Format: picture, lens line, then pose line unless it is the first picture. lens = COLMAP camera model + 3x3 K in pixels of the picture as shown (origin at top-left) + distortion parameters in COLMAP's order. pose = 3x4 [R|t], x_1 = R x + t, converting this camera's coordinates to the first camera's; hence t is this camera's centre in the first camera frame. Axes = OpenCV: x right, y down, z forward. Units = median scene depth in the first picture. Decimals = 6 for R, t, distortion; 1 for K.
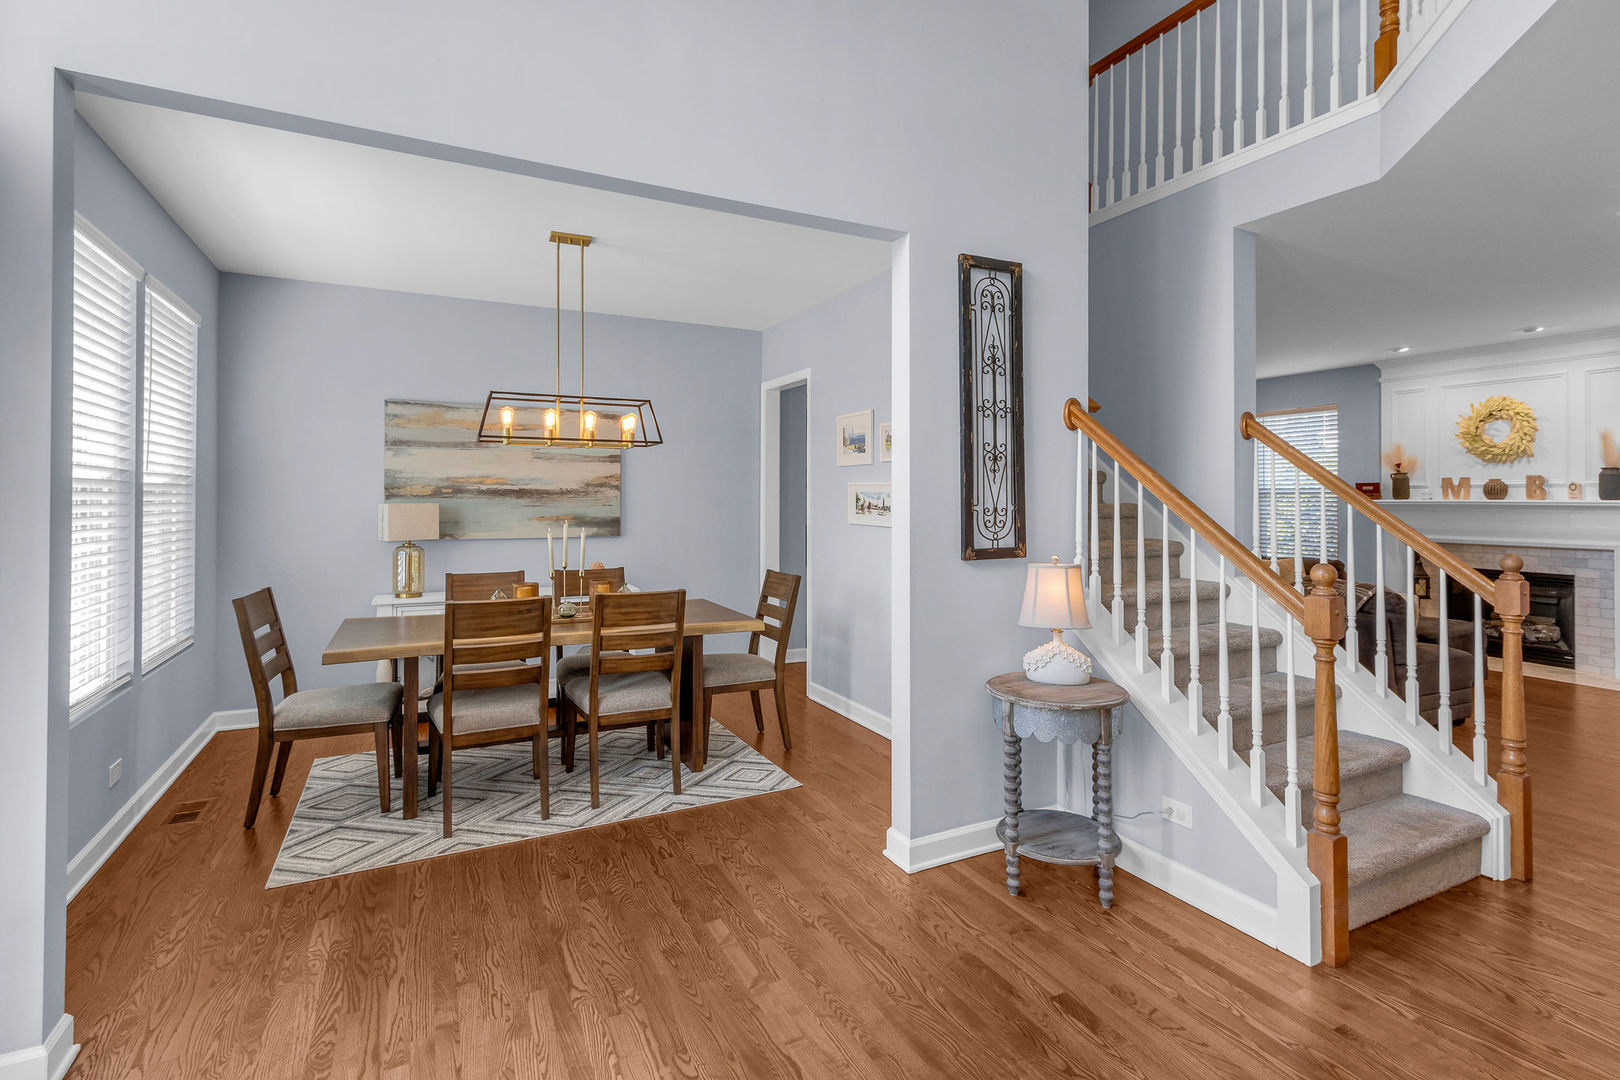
lens RADIAL K [[761.0, 0, 808.5], [0, 761.0, 492.1], [0, 0, 1]] dist [-0.001980, -0.000177]
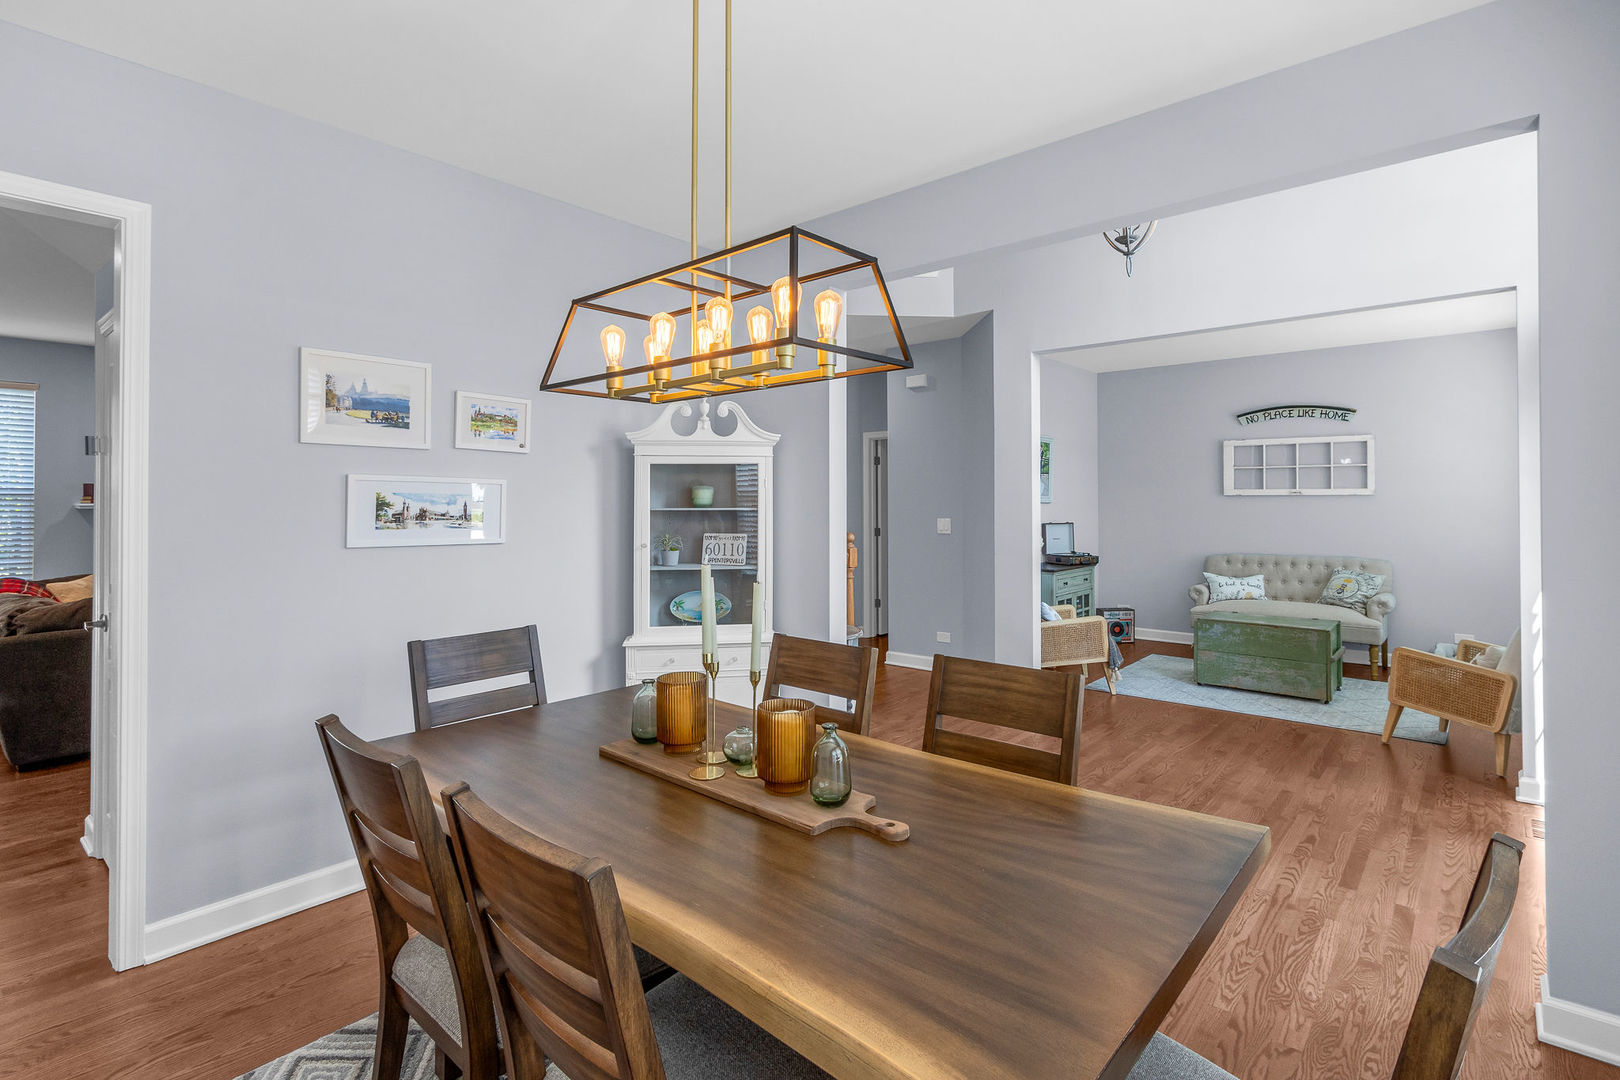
lens RADIAL K [[768.4, 0, 821.3], [0, 768.4, 495.9], [0, 0, 1]] dist [0.002650, 0.000530]
pose [[-0.373707, 0.004151, 0.927537, -0.824302], [-0.006773, 0.999951, -0.007204, 0.006179], [-0.927522, -0.008975, -0.373661, 1.208751]]
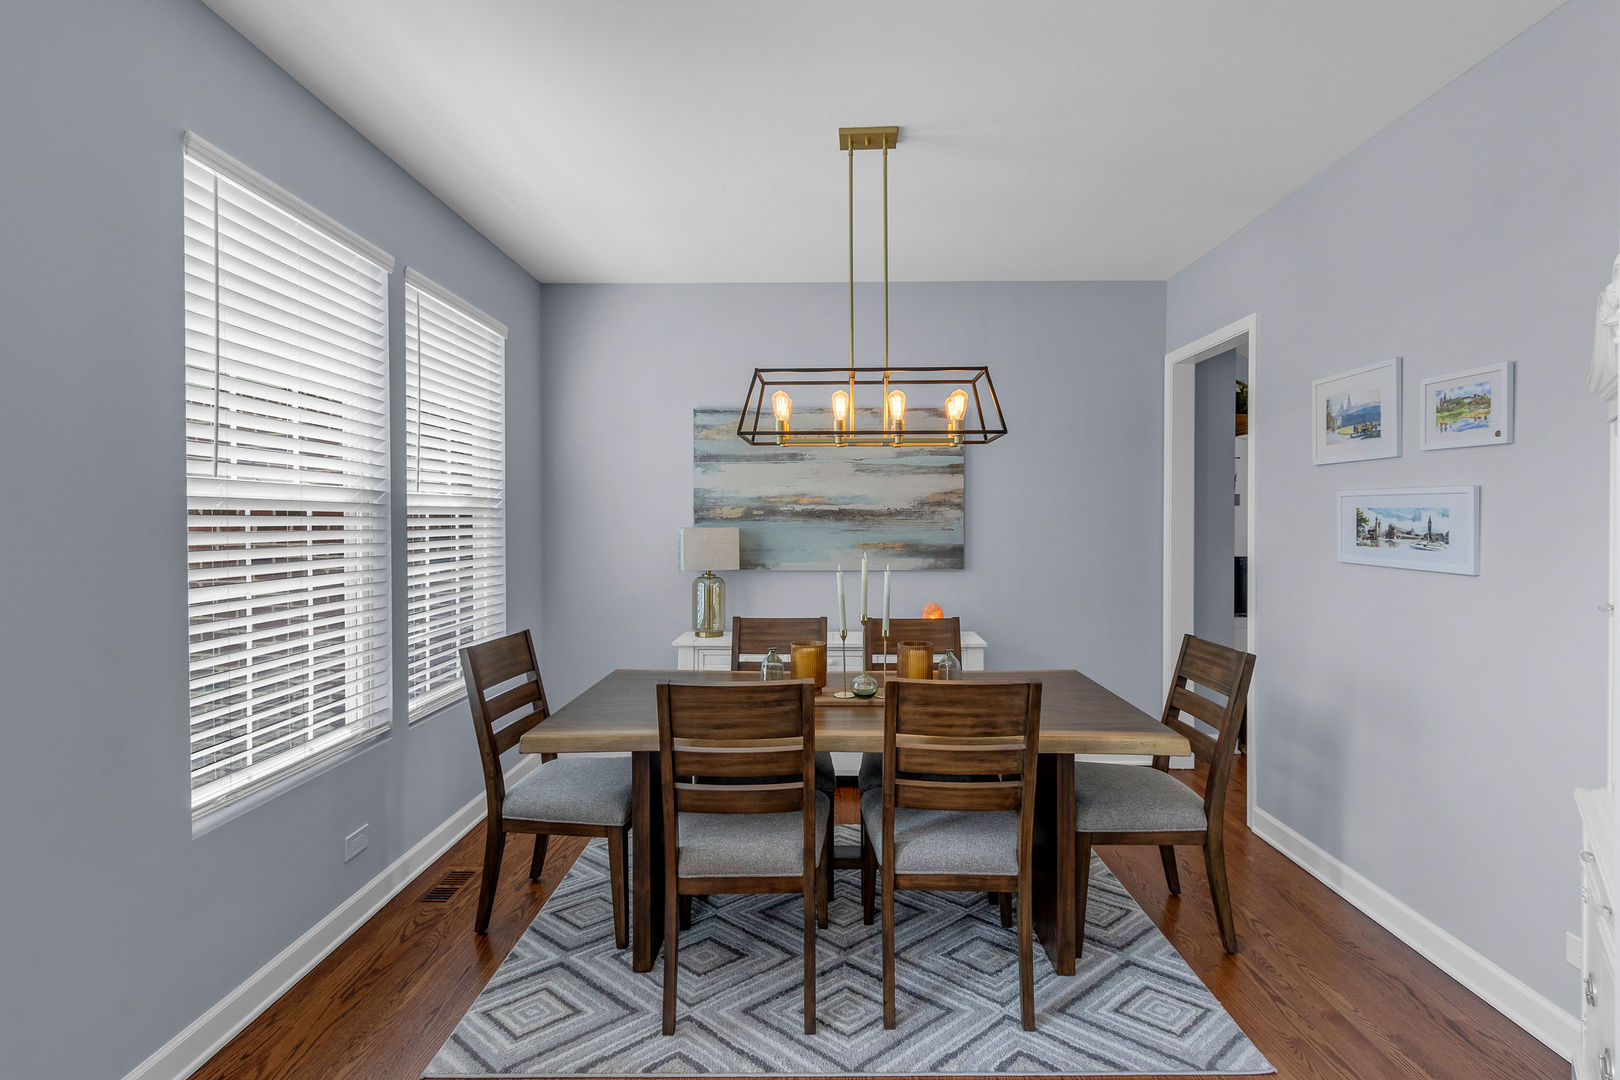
lens RADIAL K [[735.9, 0, 815.5], [0, 735.9, 529.3], [0, 0, 1]] dist [0.002866, 0.000600]
pose [[0.884998, 0.001158, -0.465593, -0.053149], [0.008733, 0.999780, 0.019086, 0.002589], [0.465512, -0.020957, 0.884793, 0.426821]]
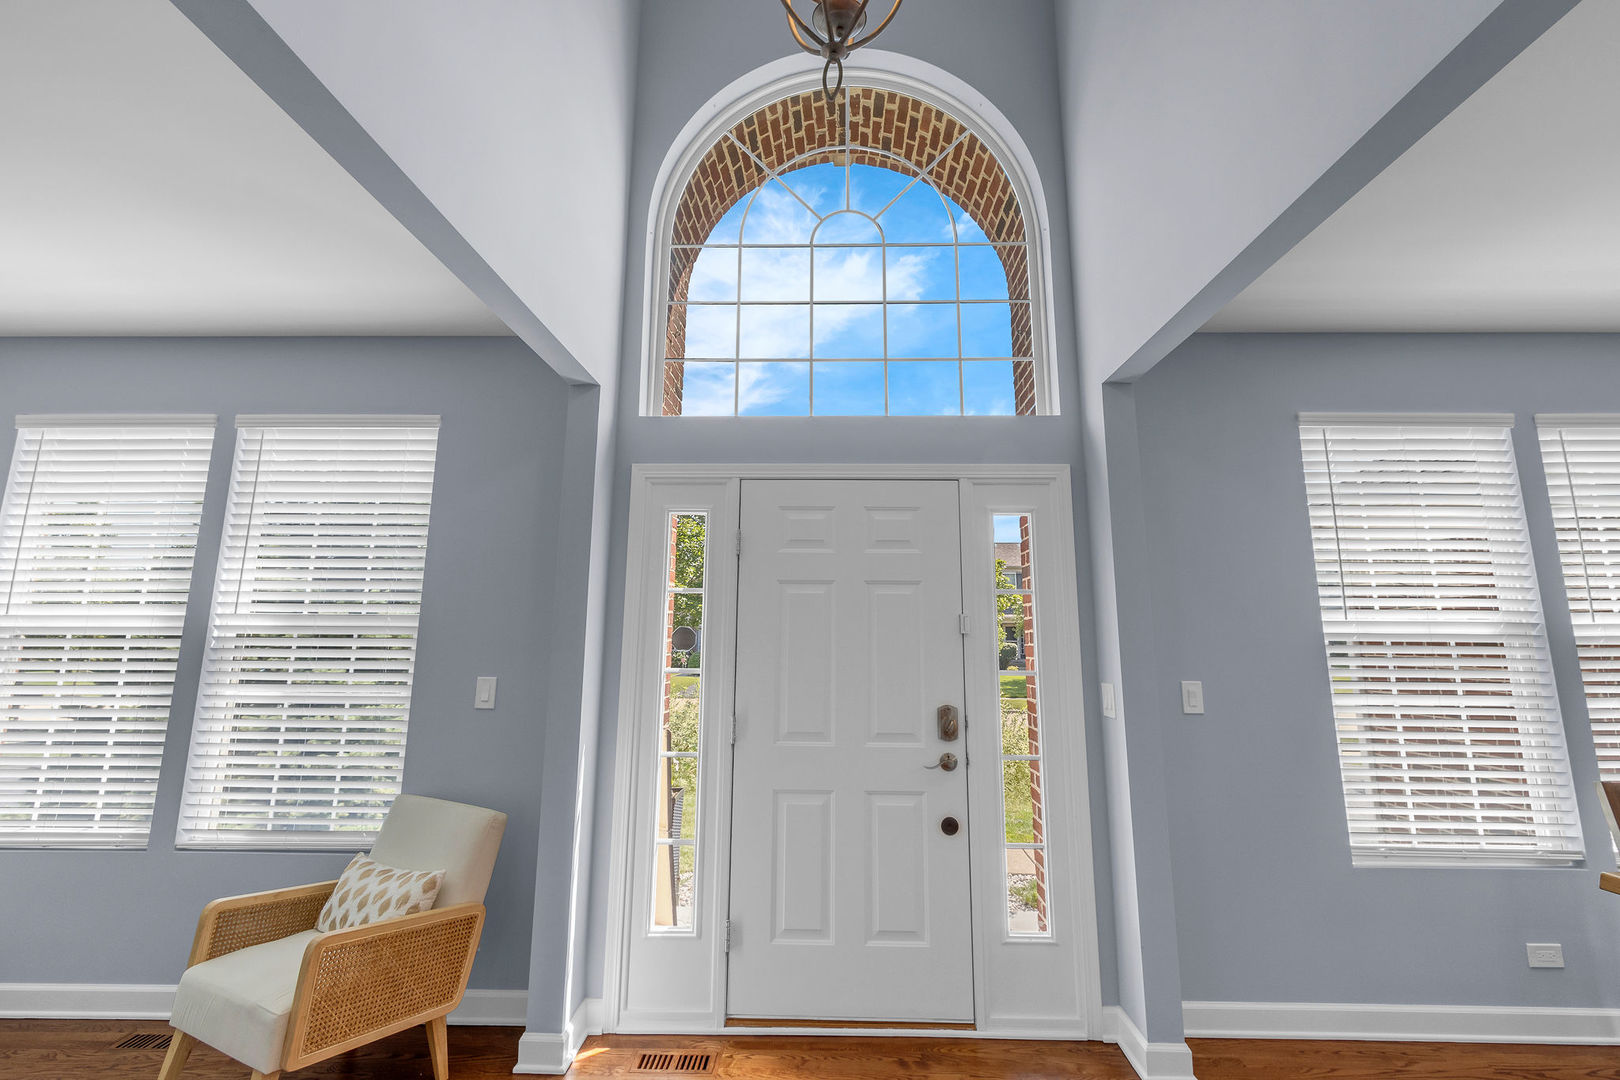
lens RADIAL K [[768.4, 0, 821.3], [0, 768.4, 495.9], [0, 0, 1]] dist [0.002650, 0.000530]
pose [[-0.476196, -0.177612, -0.861215, 0.348847], [0.000605, 0.979322, -0.202305, 0.008433], [0.879339, -0.096857, -0.466242, 0.600666]]
